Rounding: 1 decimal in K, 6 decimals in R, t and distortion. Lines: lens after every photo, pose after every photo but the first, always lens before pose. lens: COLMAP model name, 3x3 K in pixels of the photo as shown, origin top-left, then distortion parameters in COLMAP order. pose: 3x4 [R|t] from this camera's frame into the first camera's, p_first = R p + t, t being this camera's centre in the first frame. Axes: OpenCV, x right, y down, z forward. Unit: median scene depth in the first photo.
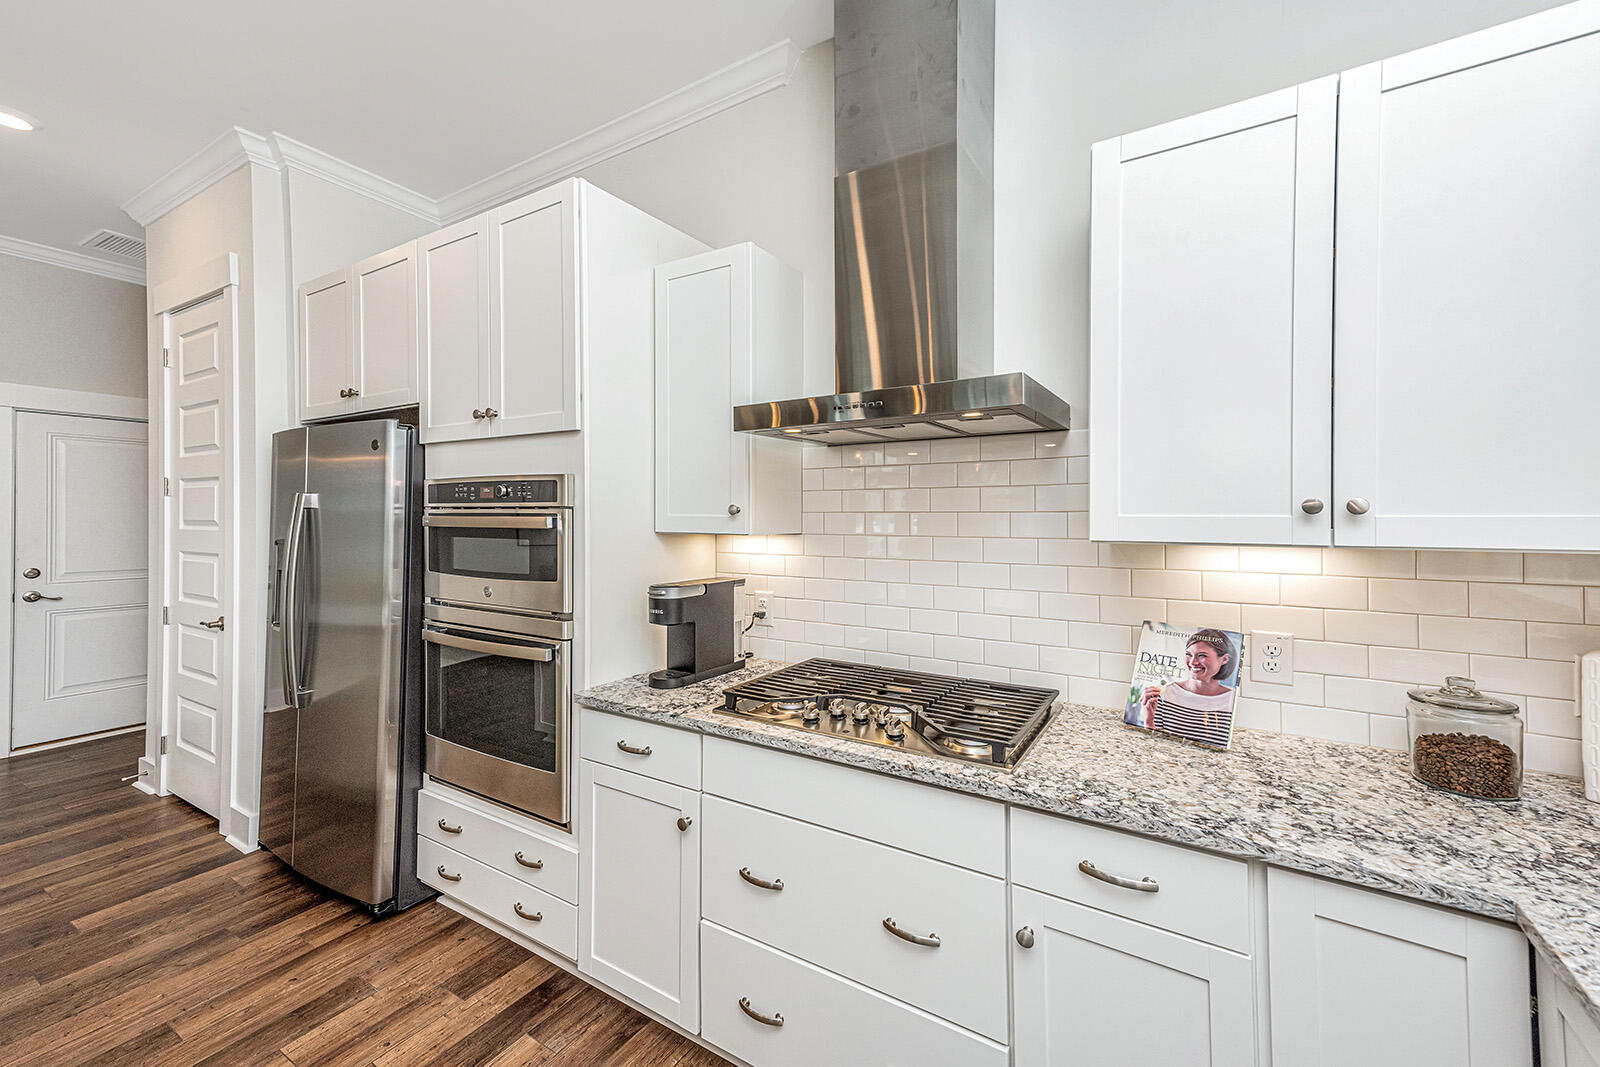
lens RADIAL K [[642.1, 0, 812.9], [0, 642.1, 512.5], [0, 0, 1]] dist [0.016414, 0.001120]
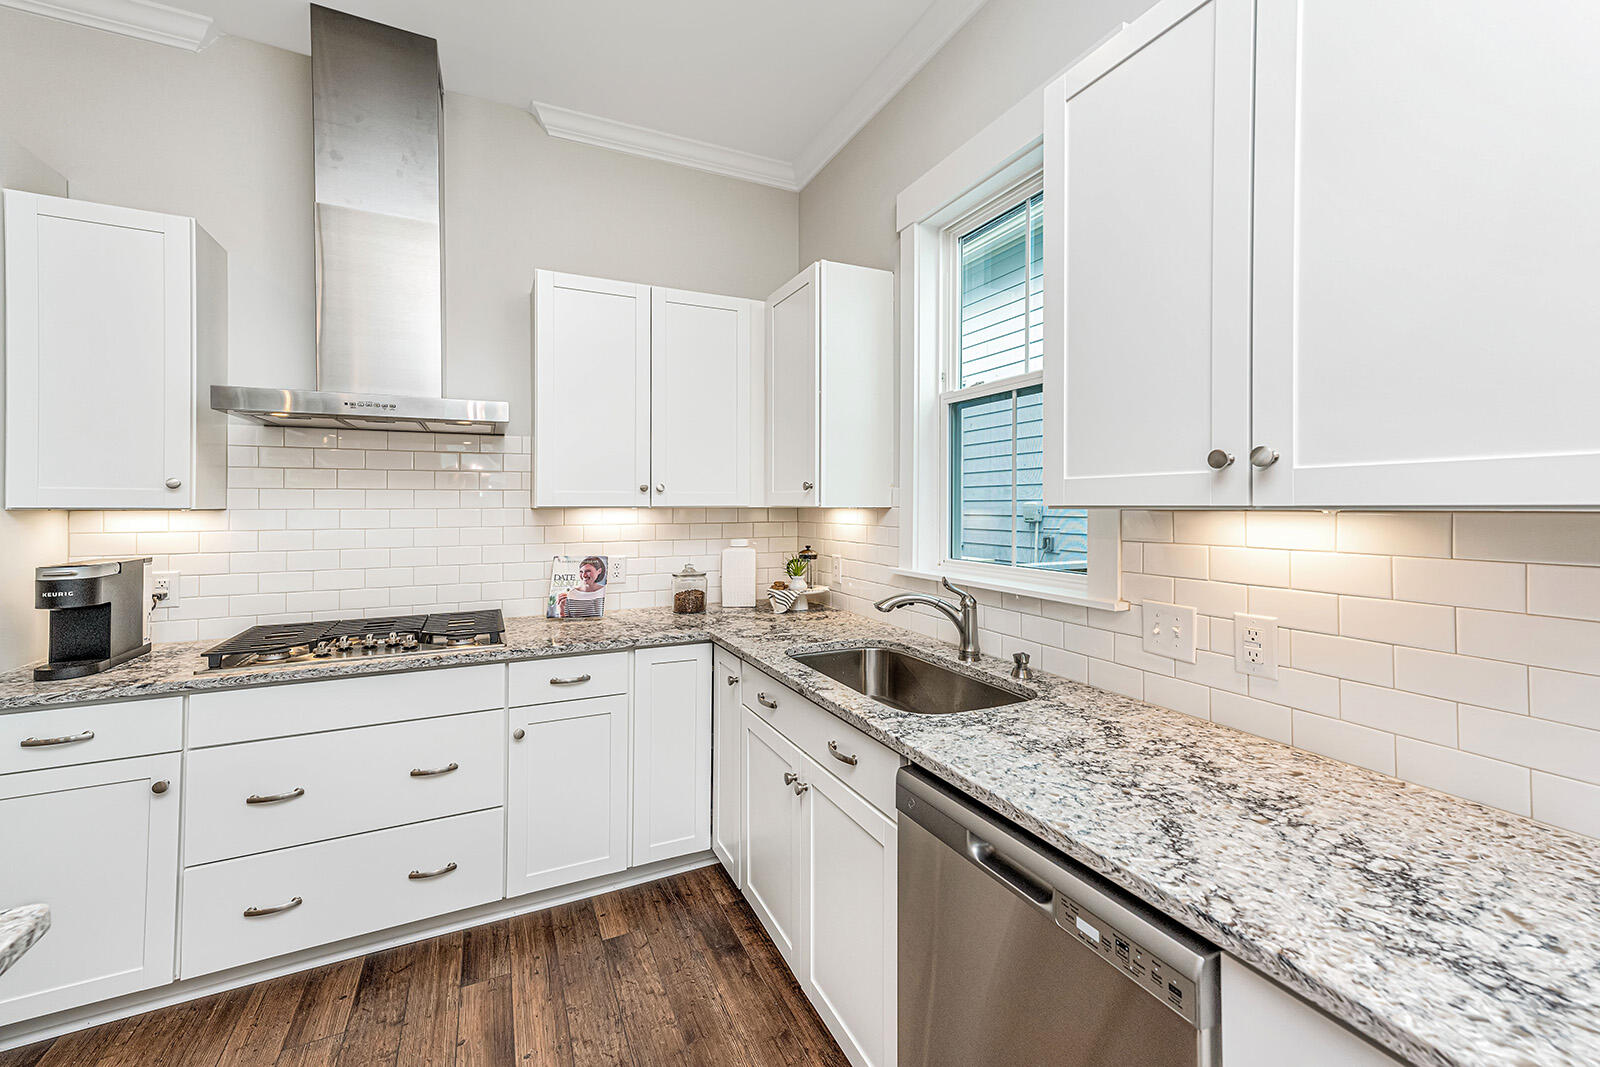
lens RADIAL K [[642.1, 0, 785.5], [0, 642.1, 504.2], [0, 0, 1]] dist [0.016414, 0.001120]
pose [[0.556712, -0.002396, 0.830702, -0.442788], [-0.003005, 0.999983, 0.004898, 0.022616], [-0.830700, -0.005223, 0.556695, -0.338399]]
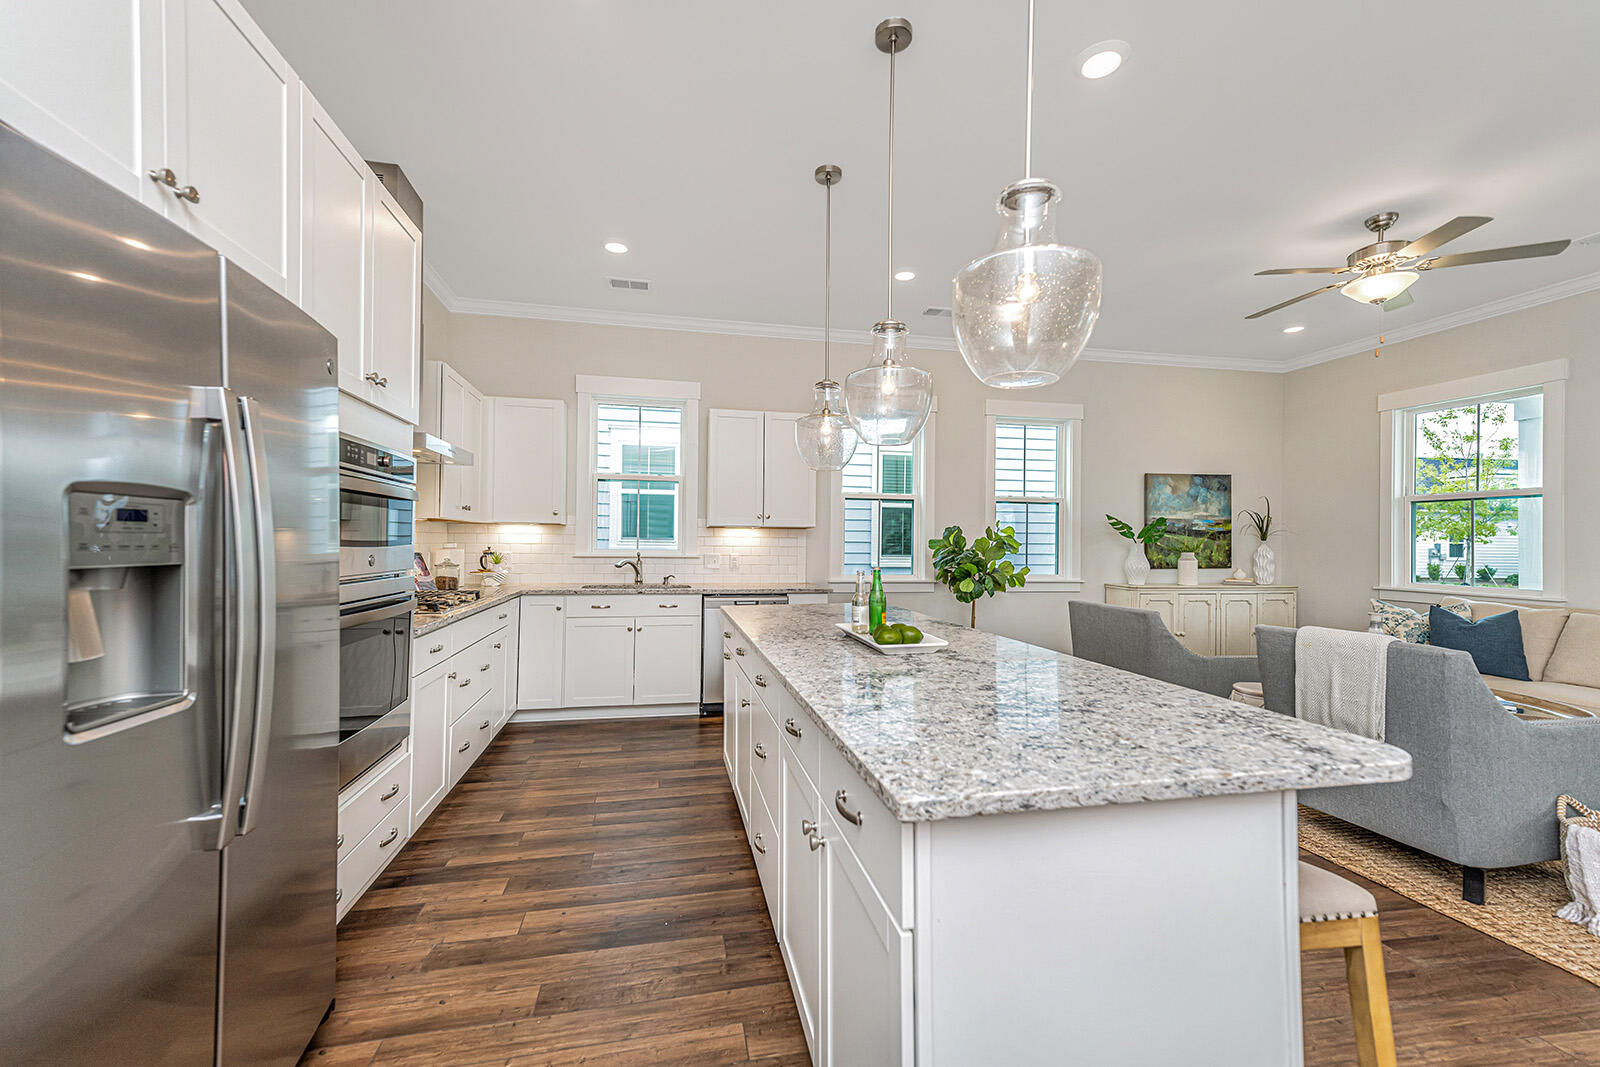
lens RADIAL K [[642.1, 0, 790.8], [0, 642.1, 529.4], [0, 0, 1]] dist [0.016414, 0.001120]
pose [[-0.676831, 0.002647, 0.736133, -1.924968], [-0.015392, 0.999724, -0.017747, 0.089832], [-0.735977, -0.023342, -0.676604, 1.380278]]
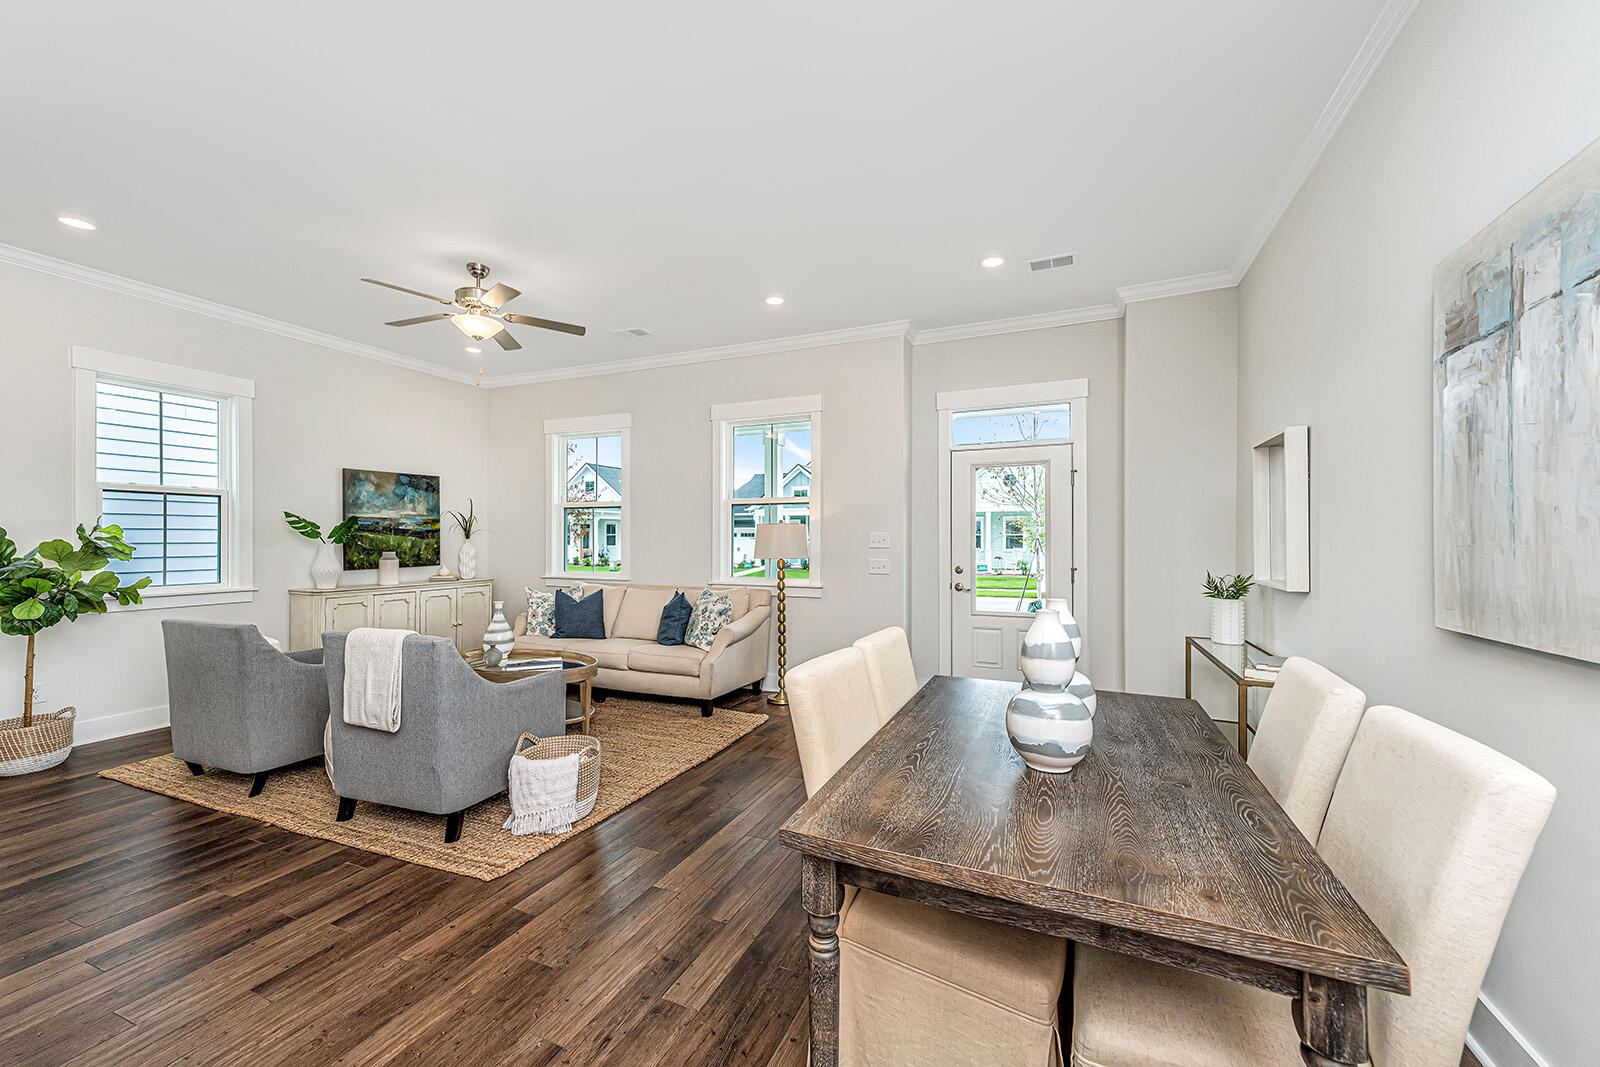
lens RADIAL K [[642.1, 0, 797.2], [0, 642.1, 531.5], [0, 0, 1]] dist [0.016414, 0.001120]
pose [[-0.990306, -0.005187, -0.138809, -2.421420], [-0.003276, 0.999897, -0.013988, 0.057074], [0.138867, -0.013398, -0.990220, 1.191051]]
